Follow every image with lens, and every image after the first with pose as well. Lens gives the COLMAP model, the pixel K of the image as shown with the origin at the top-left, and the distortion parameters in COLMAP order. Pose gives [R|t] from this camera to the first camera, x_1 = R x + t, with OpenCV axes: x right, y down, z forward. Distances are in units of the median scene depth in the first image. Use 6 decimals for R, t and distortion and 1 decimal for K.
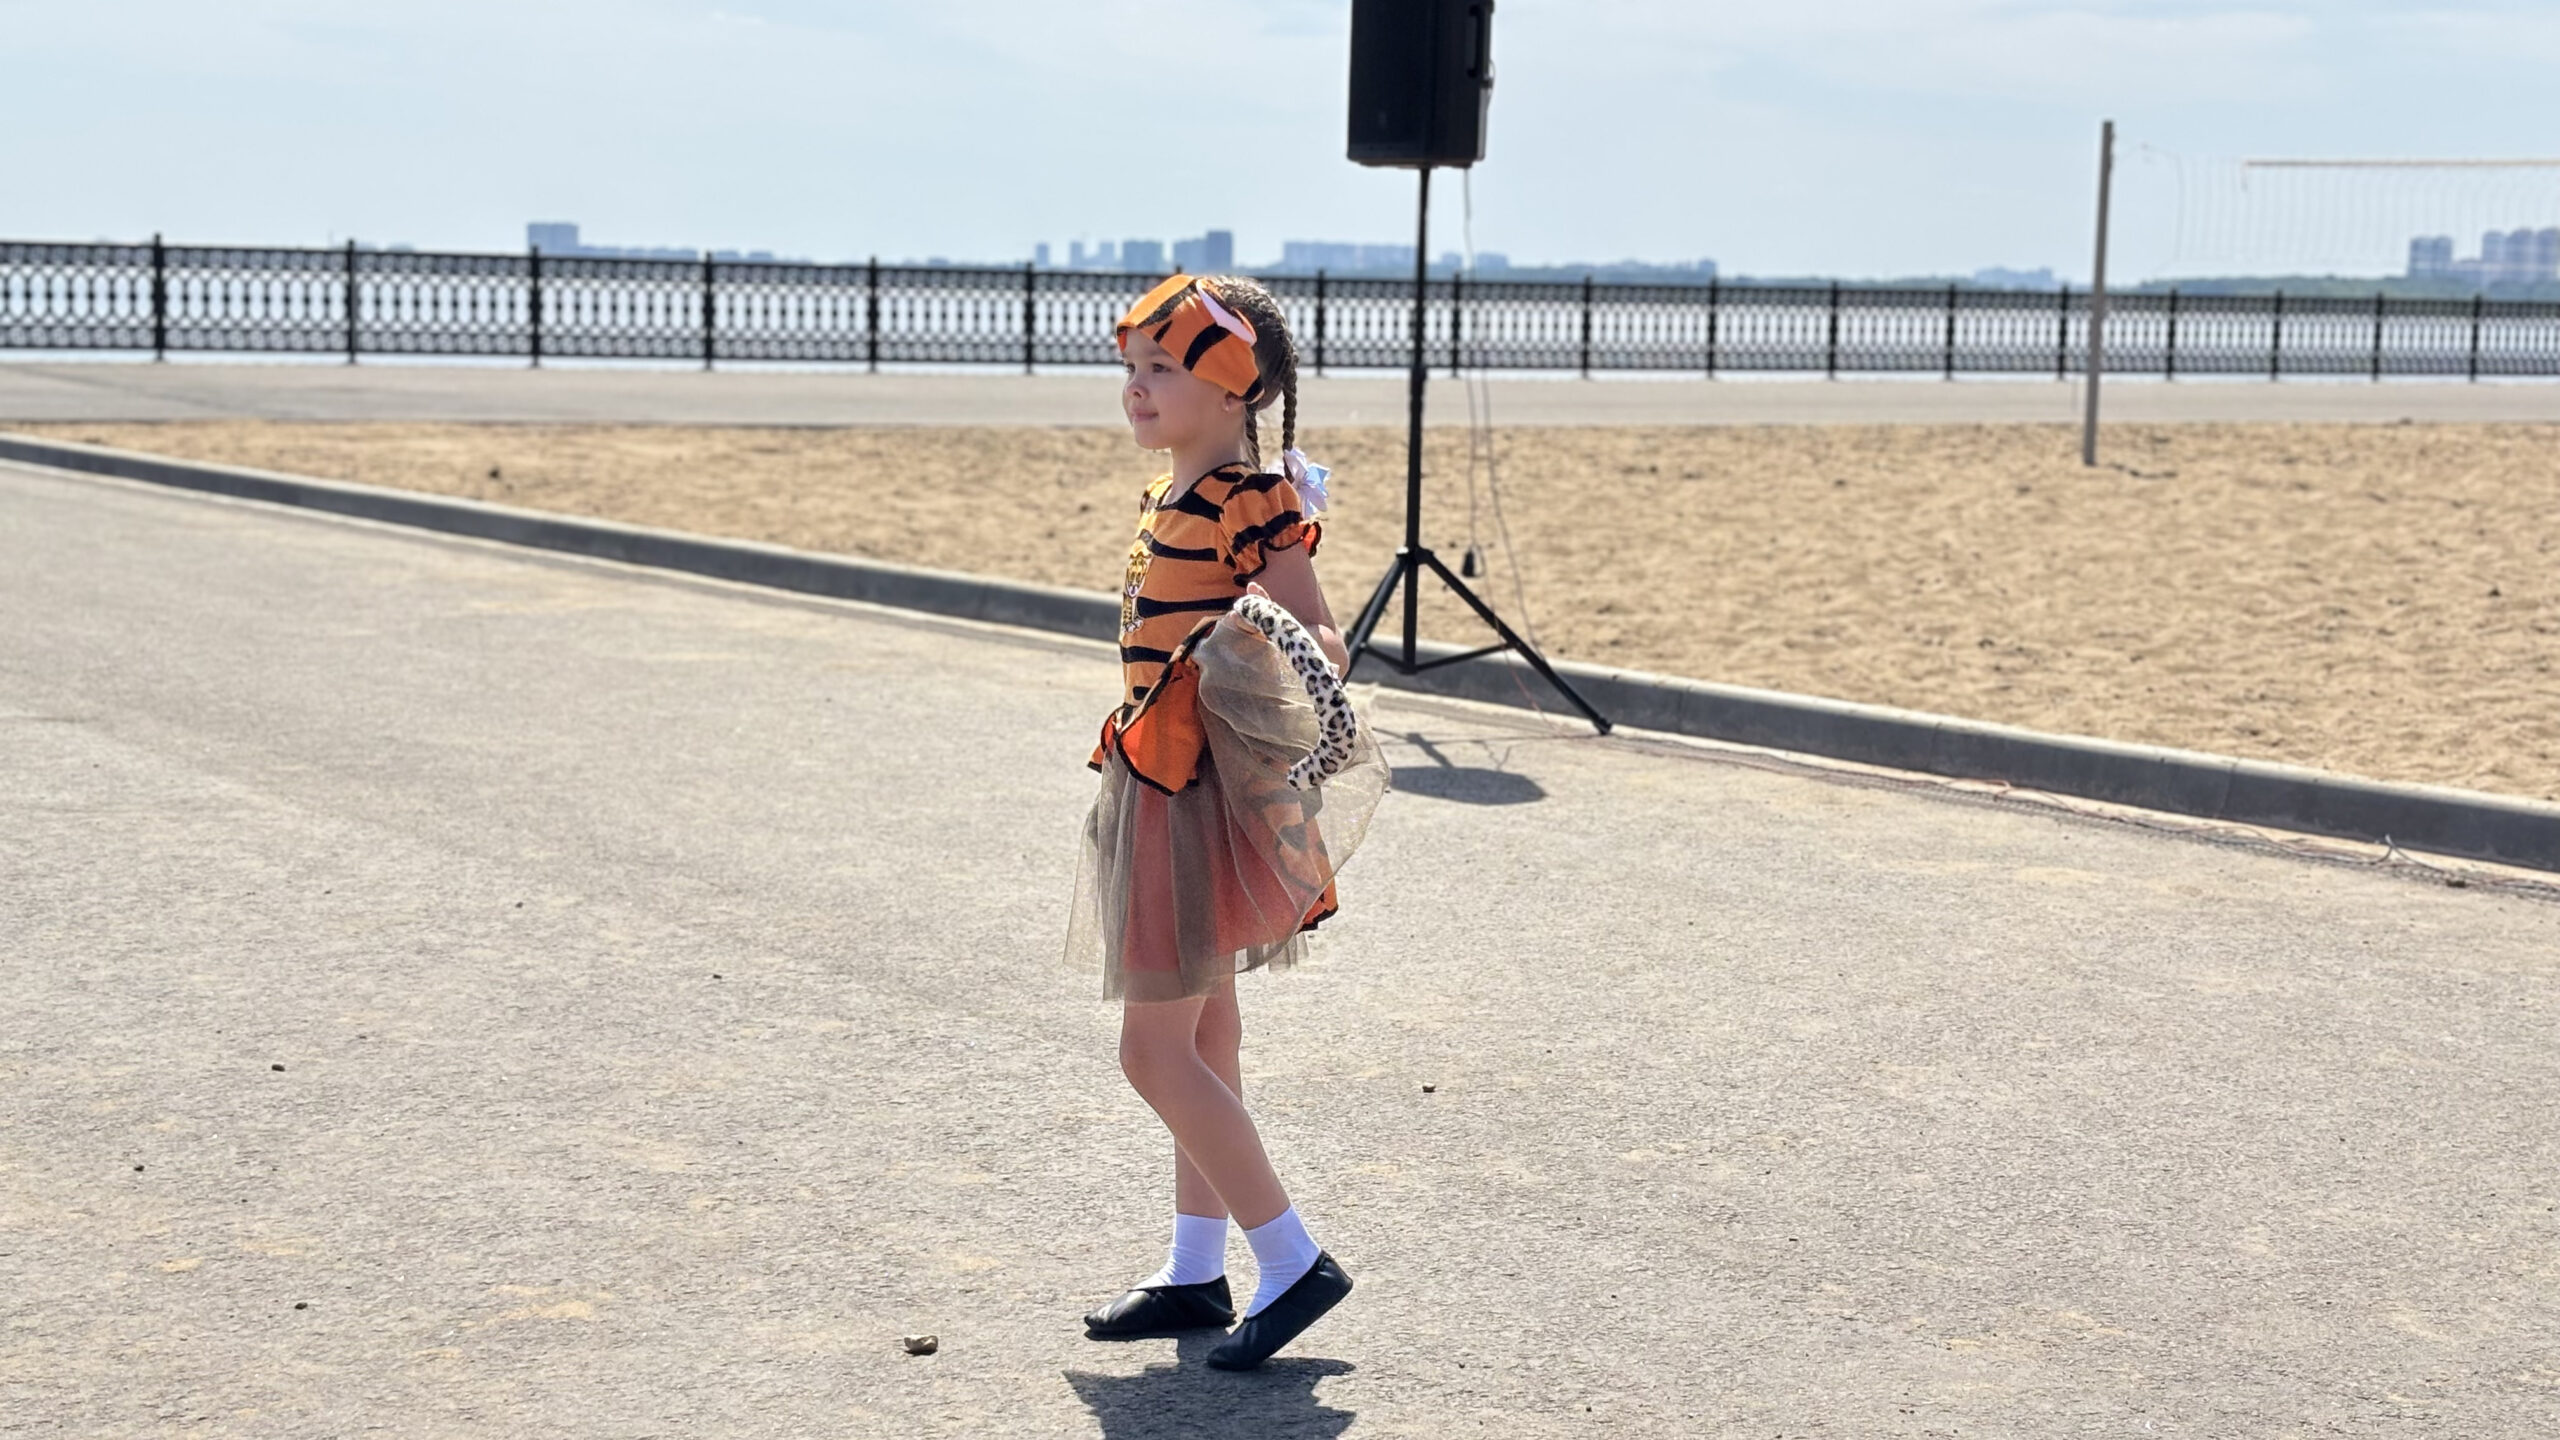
lens RADIAL K [[3885.4, 0, 1280.0], [0, 3885.4, 720.0], [0, 0, 1]] dist [0.274163, -1.207436]
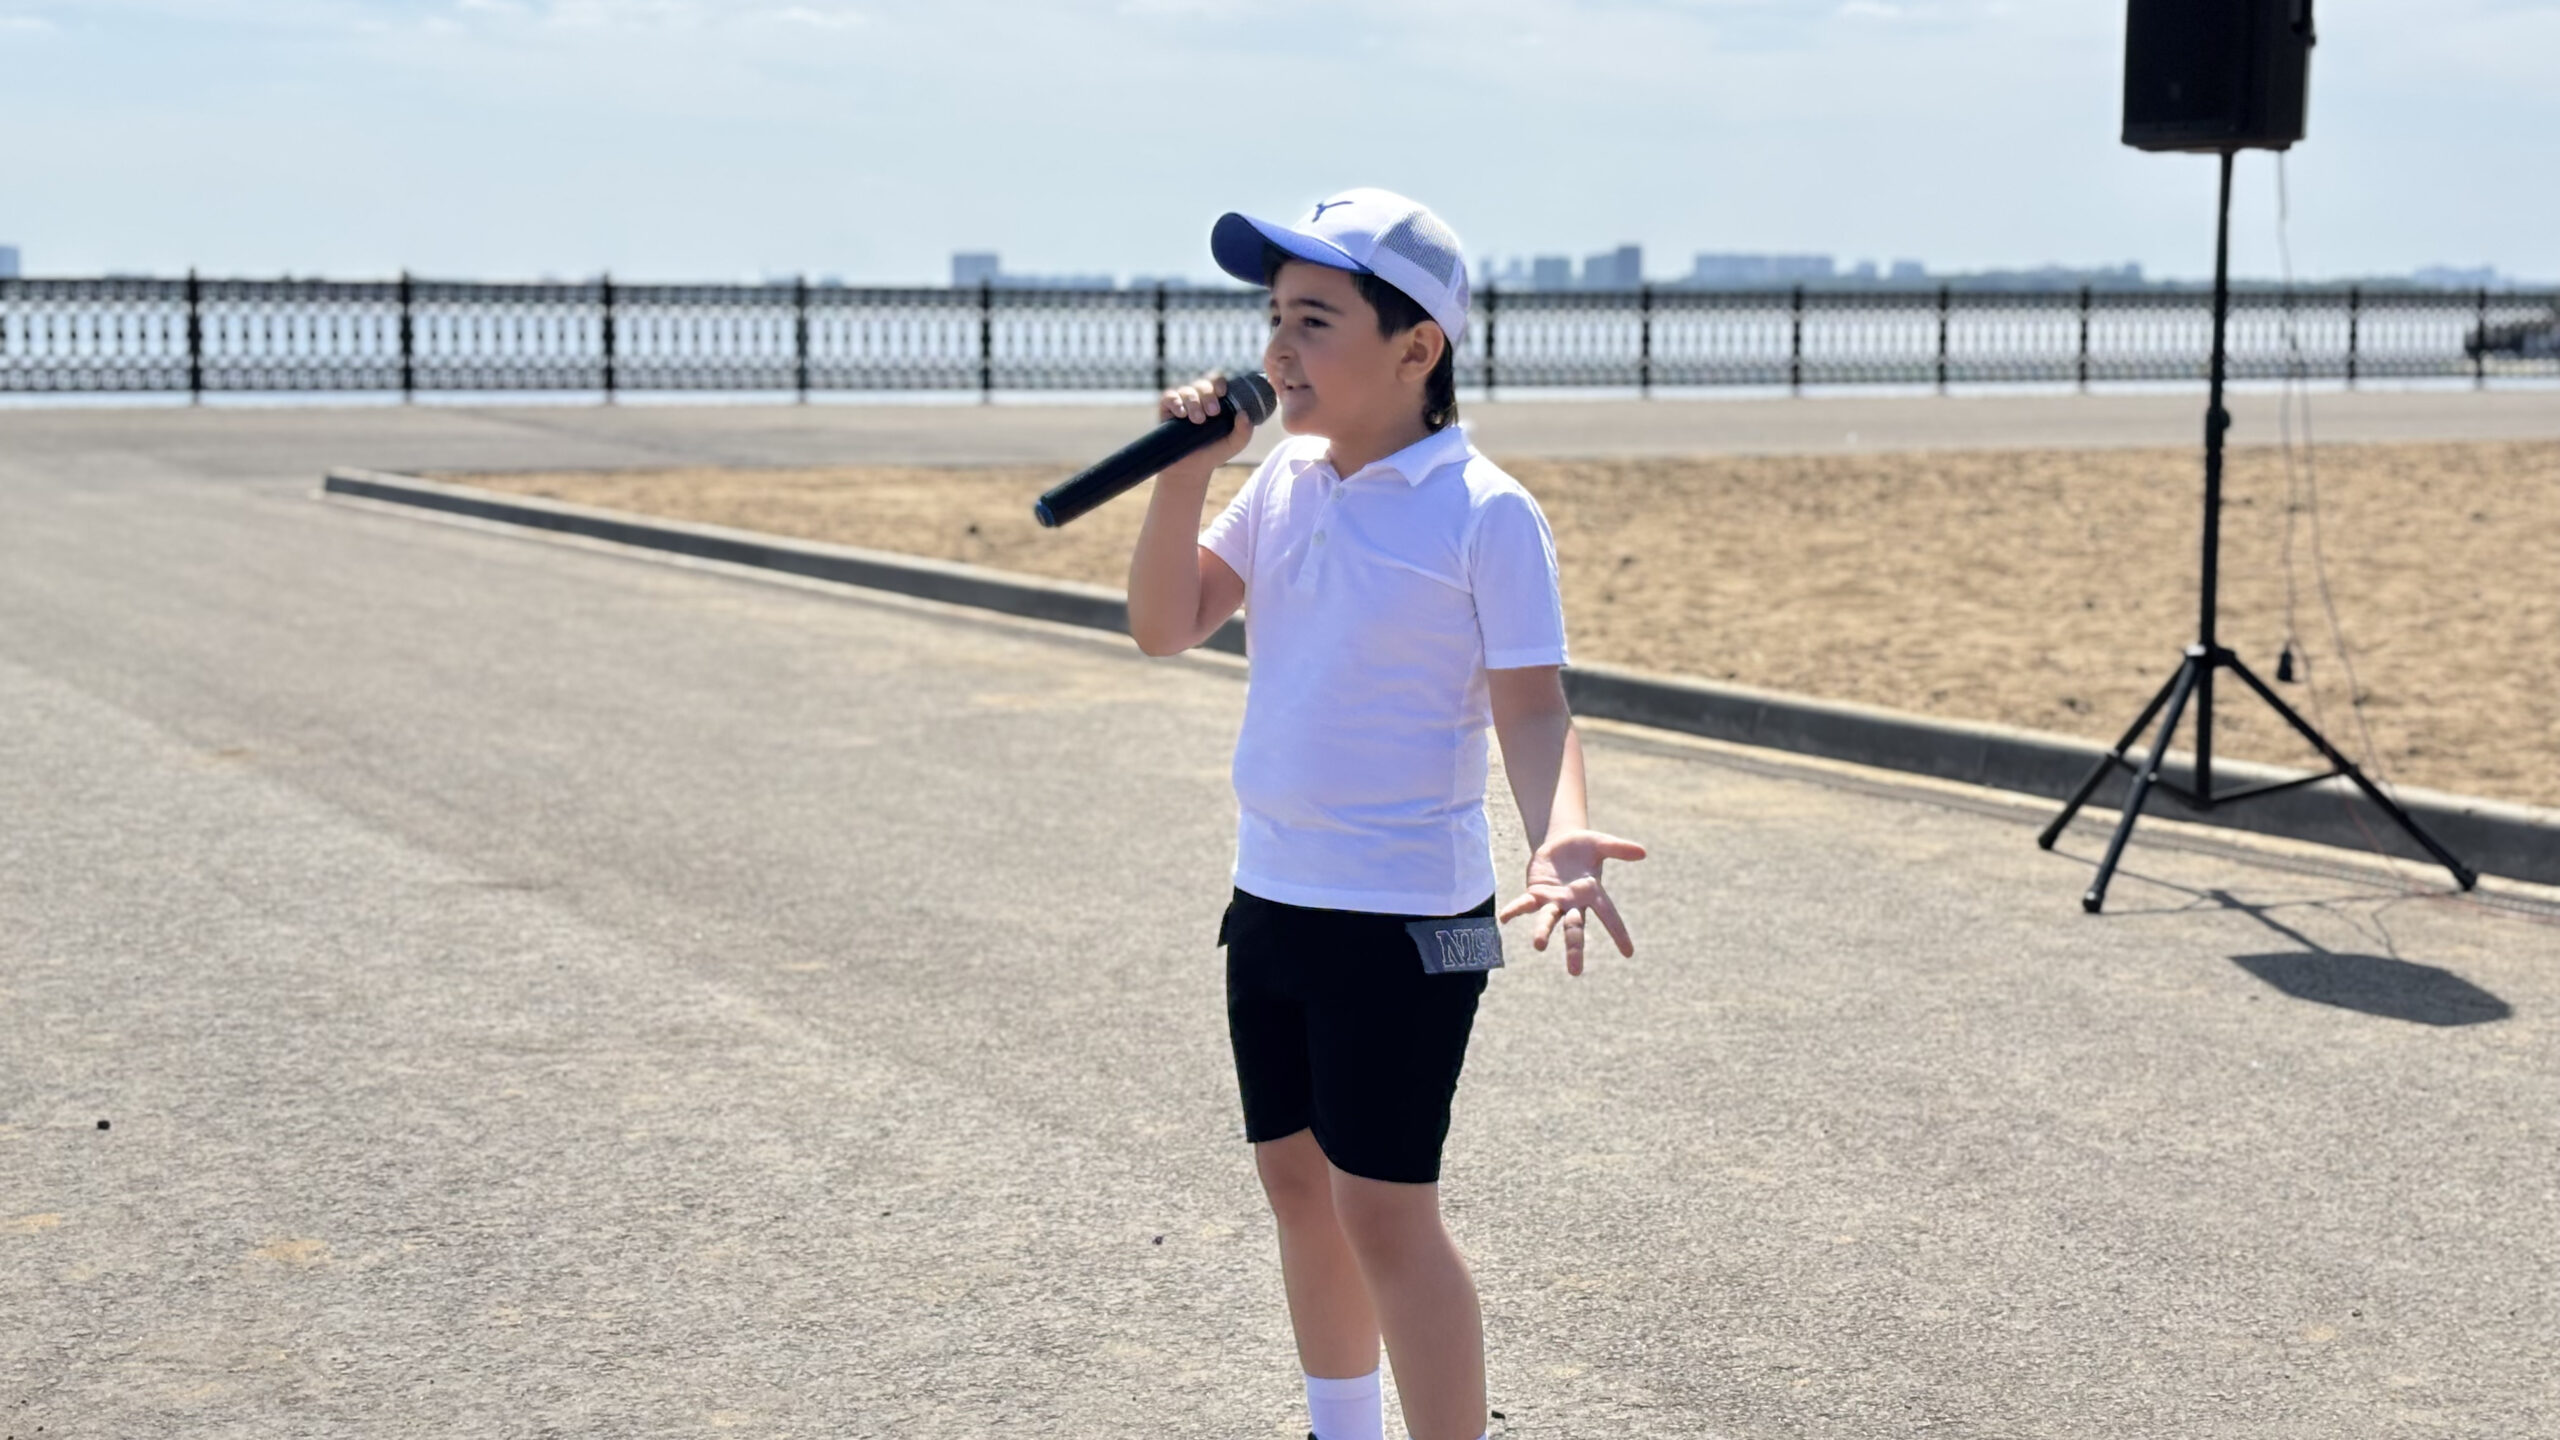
lens RADIAL K [[3885.4, 0, 1280.0], [0, 3885.4, 720.0], [0, 0, 1]] dist [0.274163, -1.207436]
pose [[0.994347, -0.005654, -0.106024, -0.046586], [0.005194, 0.999976, -0.004613, -0.019284], [0.106048, 0.004036, 0.994353, 0.149427]]
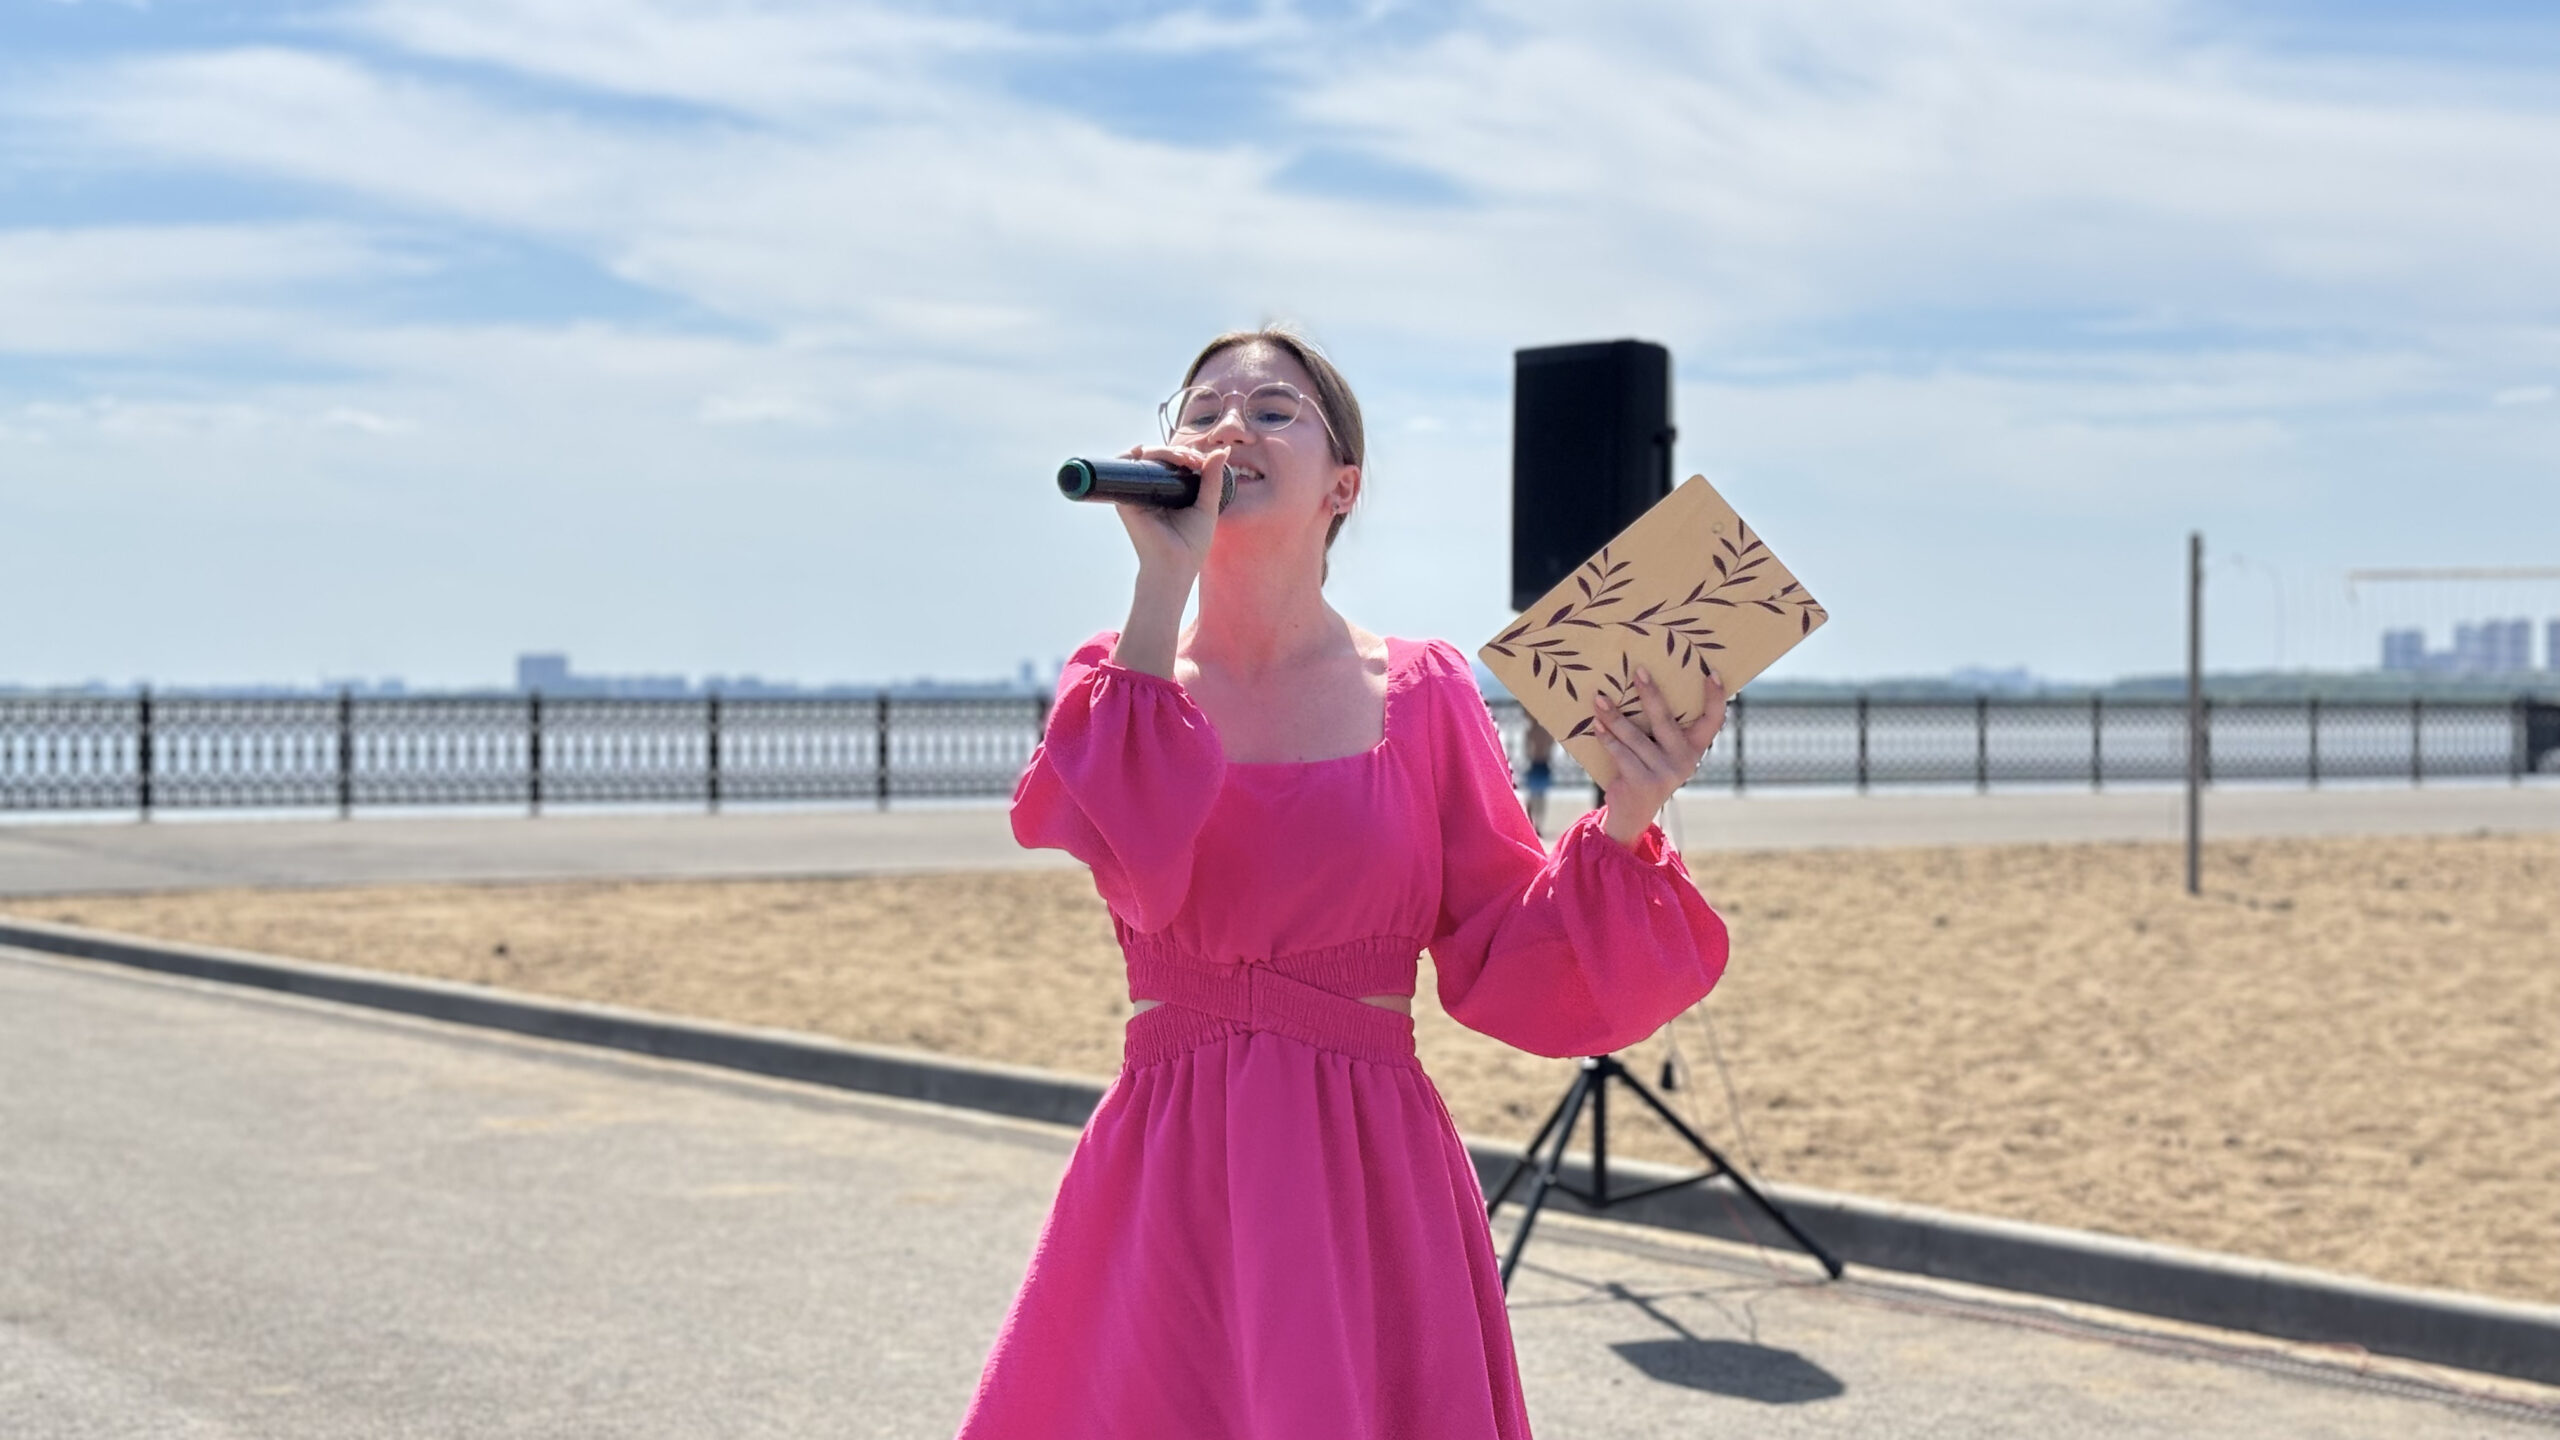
lens RADIAL K [[3885.4, 0, 1280.0], [0, 3885.4, 720.0], [0, 0, 1]] dist [0.274163, -1.207436]
pose [[0.999759, -0.021605, 0.003850, -0.026489], [0.021890, 0.994212, -0.105179, -0.021224], [-0.001556, 0.105238, 0.994446, 0.104275]]
